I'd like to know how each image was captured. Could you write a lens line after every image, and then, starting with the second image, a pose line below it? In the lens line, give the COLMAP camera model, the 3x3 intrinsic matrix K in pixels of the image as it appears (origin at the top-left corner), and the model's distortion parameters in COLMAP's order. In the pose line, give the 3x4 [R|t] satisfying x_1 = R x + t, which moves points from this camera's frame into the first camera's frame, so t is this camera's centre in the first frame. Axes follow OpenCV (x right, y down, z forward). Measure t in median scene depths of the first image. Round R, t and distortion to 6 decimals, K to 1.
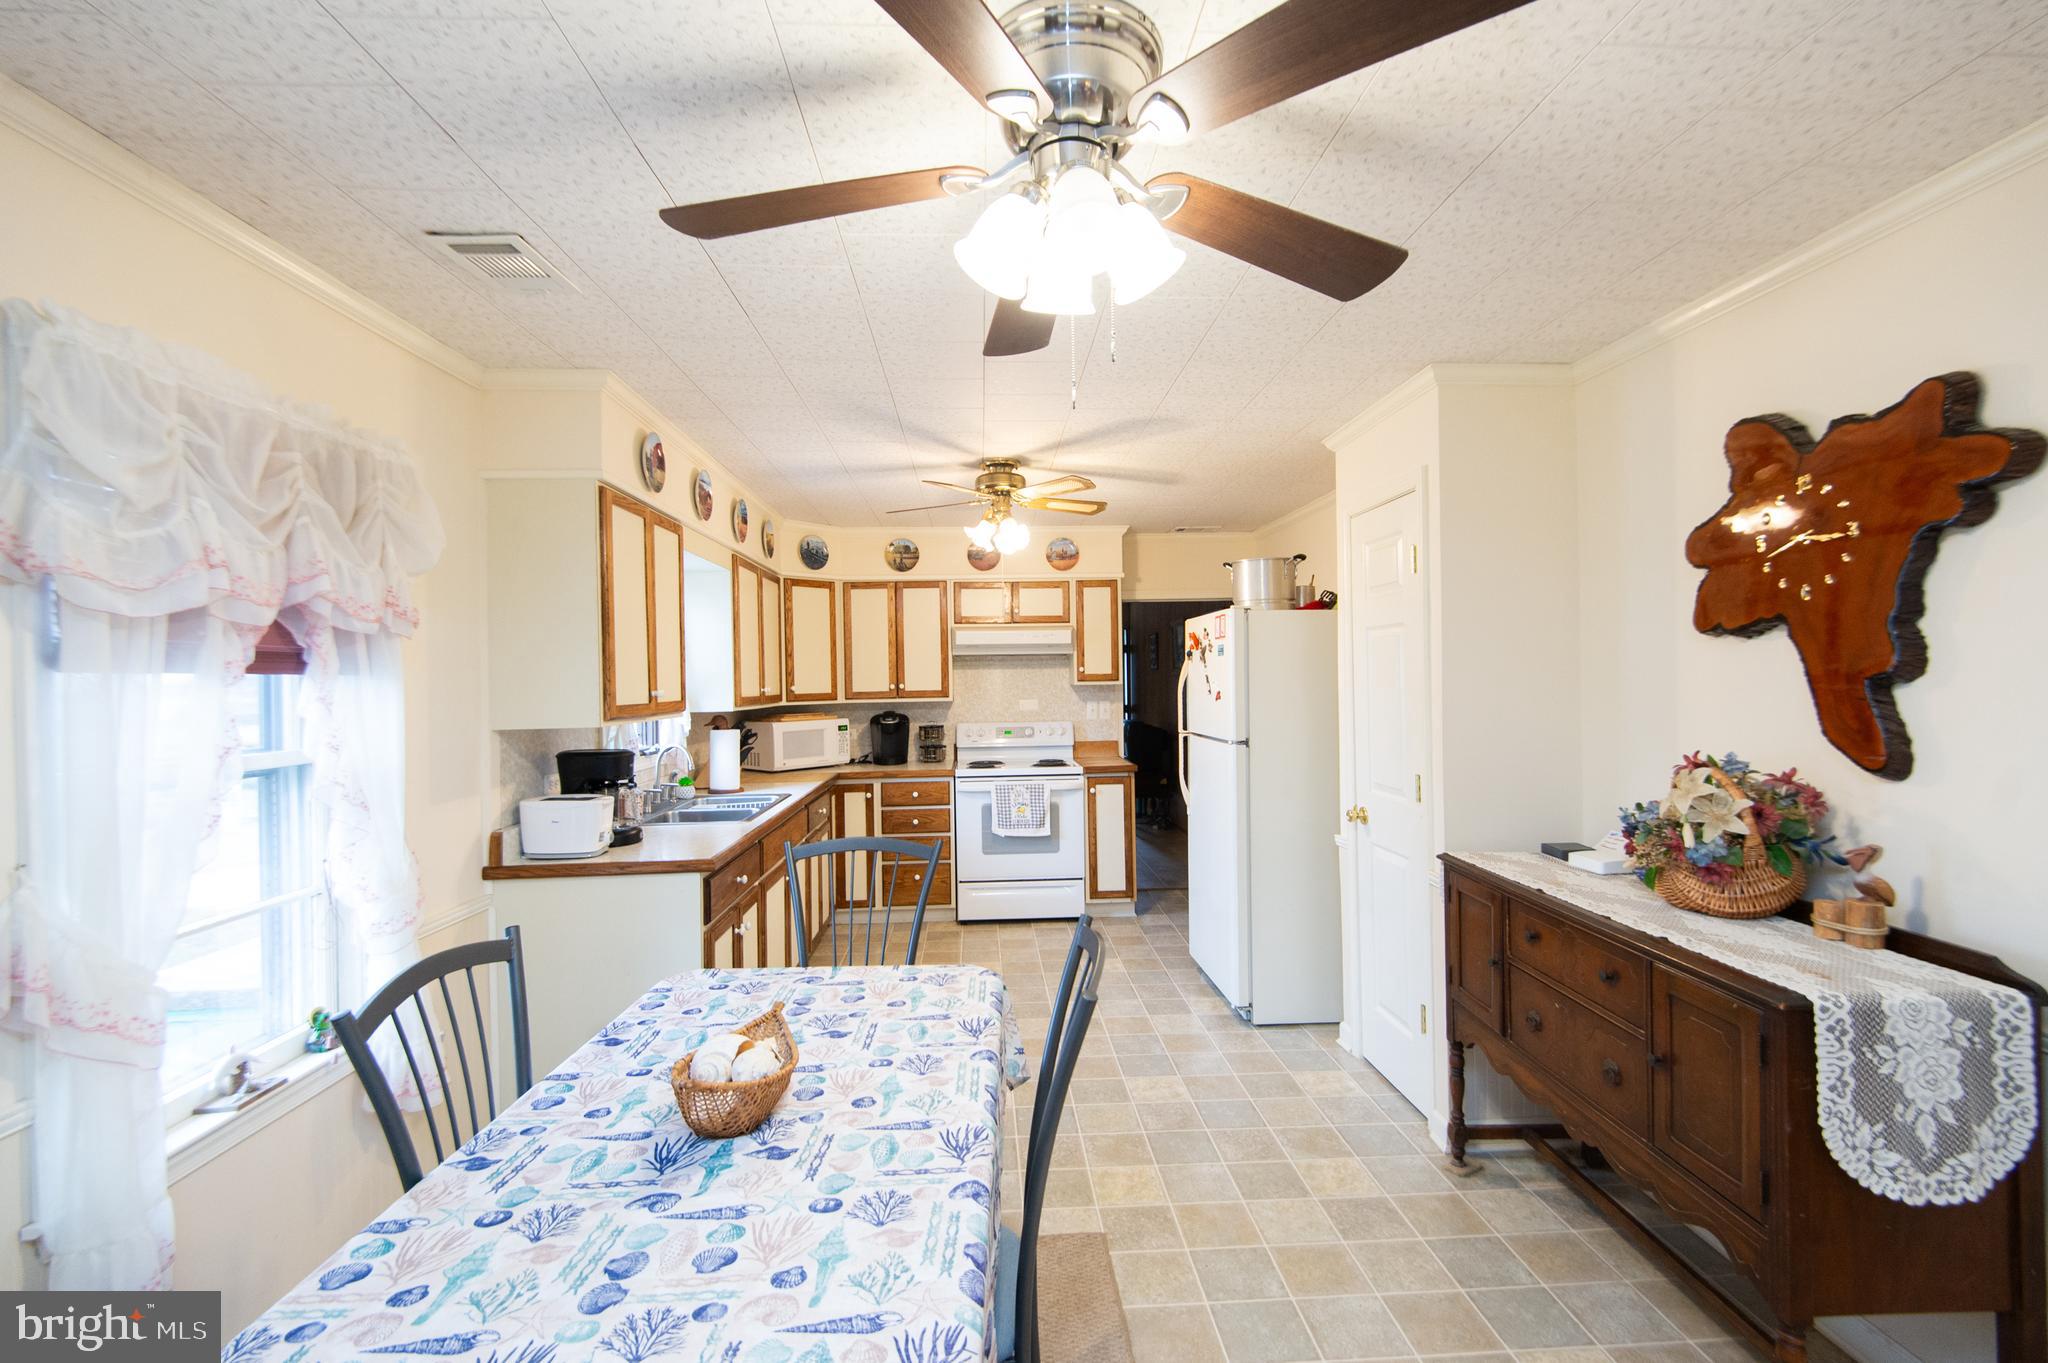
lens RADIAL K [[932.3, 0, 1030.0], [0, 932.3, 677.7], [0, 0, 1]] dist [0.047871, -0.032764]
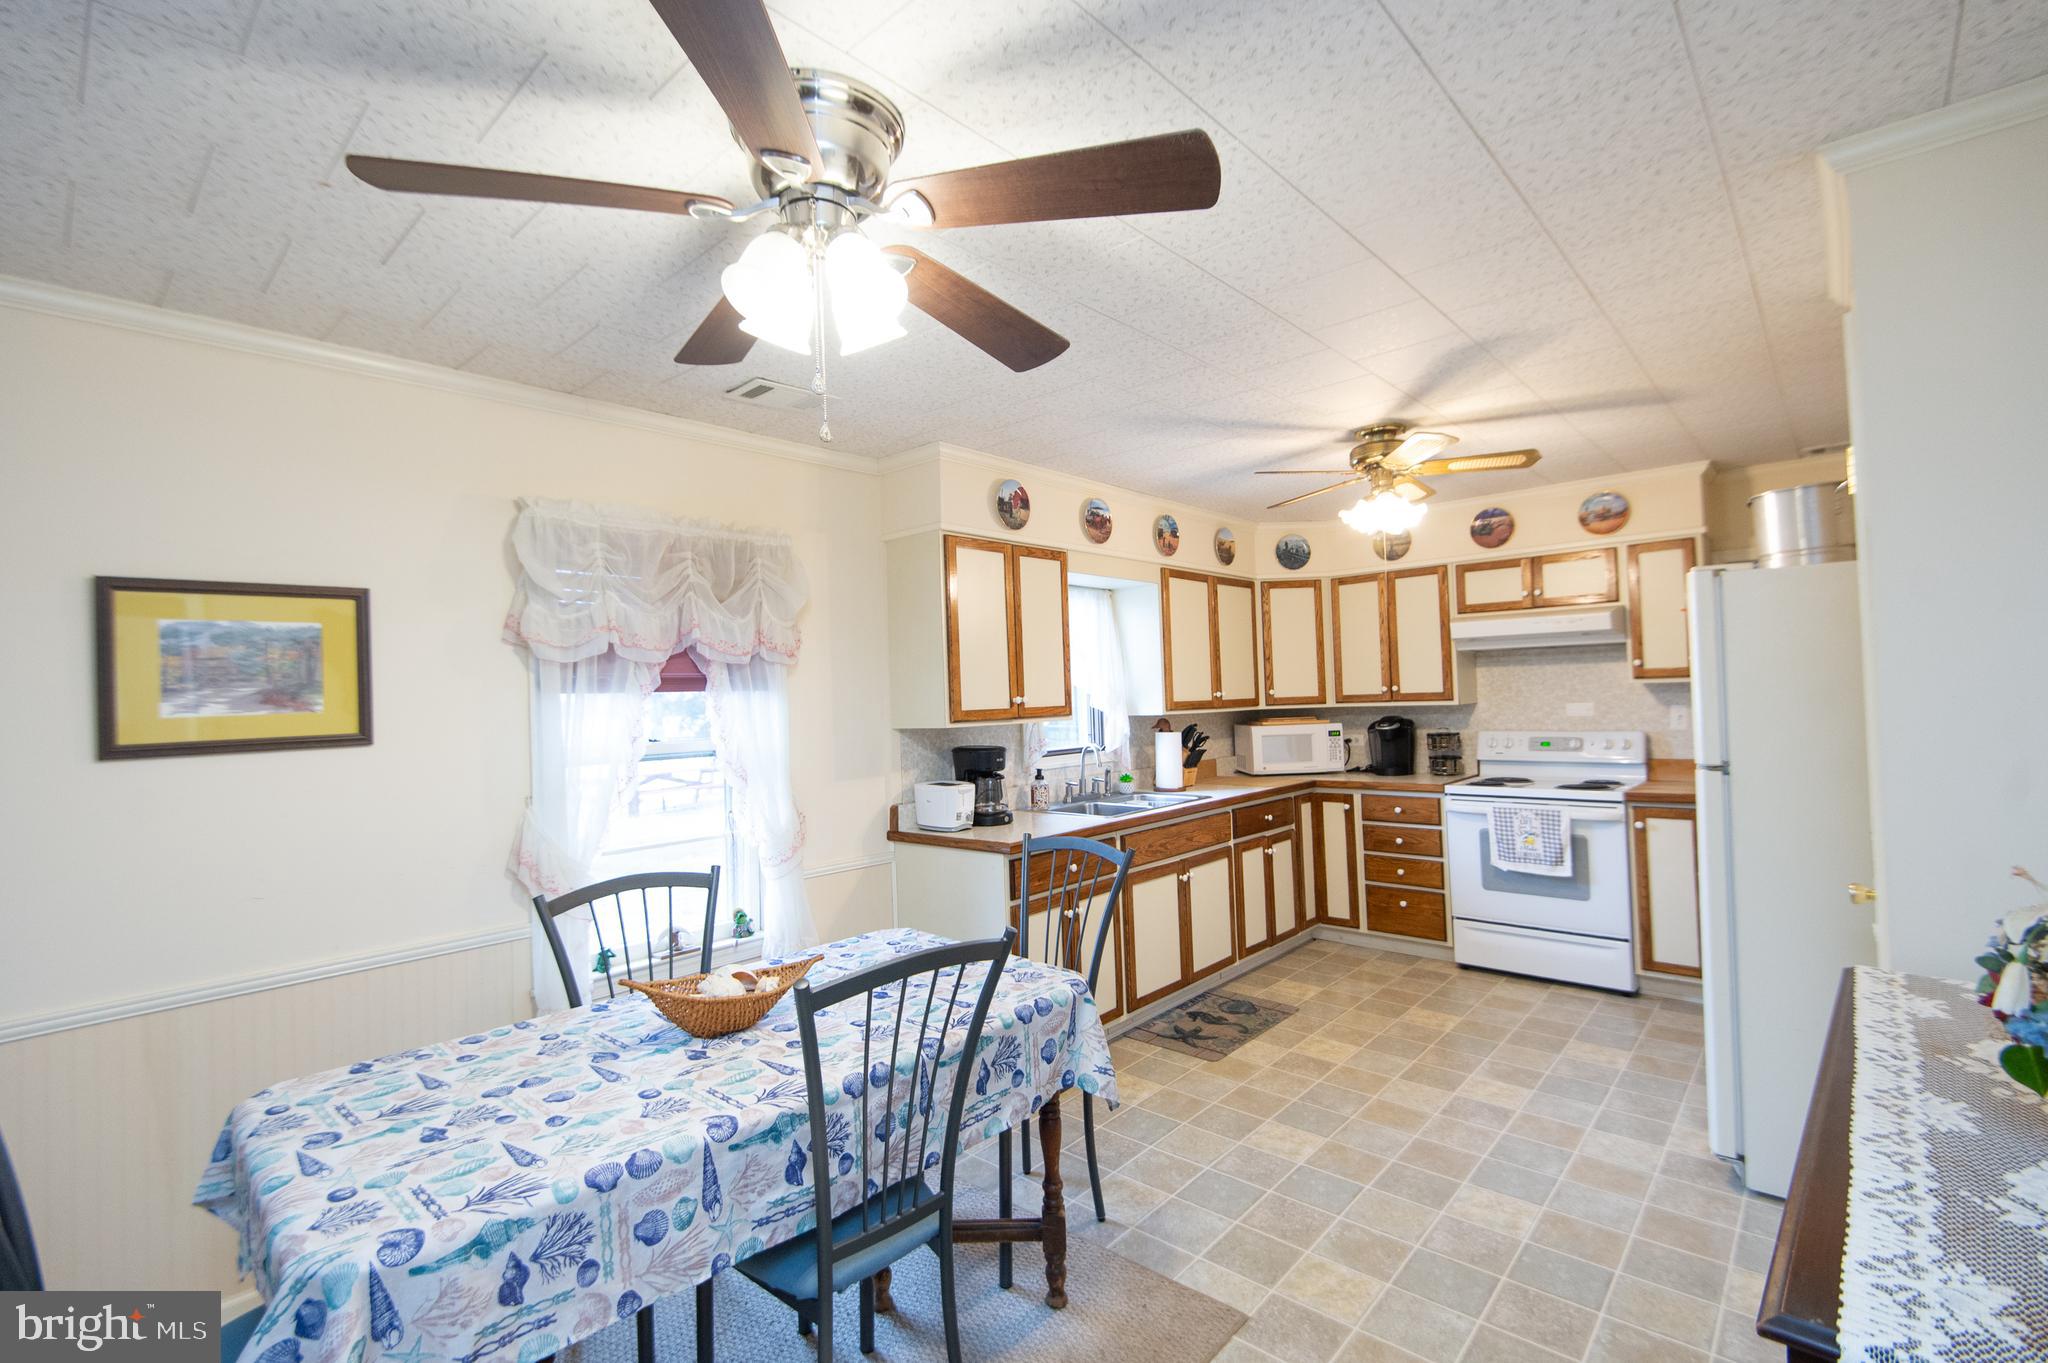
lens RADIAL K [[942.5, 0, 1024.0], [0, 942.5, 681.5], [0, 0, 1]] dist [0.050596, -0.033789]
pose [[0.687610, -0.018221, -0.725851, 0.307865], [0.021394, 0.999759, -0.004830, -0.000646], [0.725764, -0.012208, 0.687835, 0.127168]]
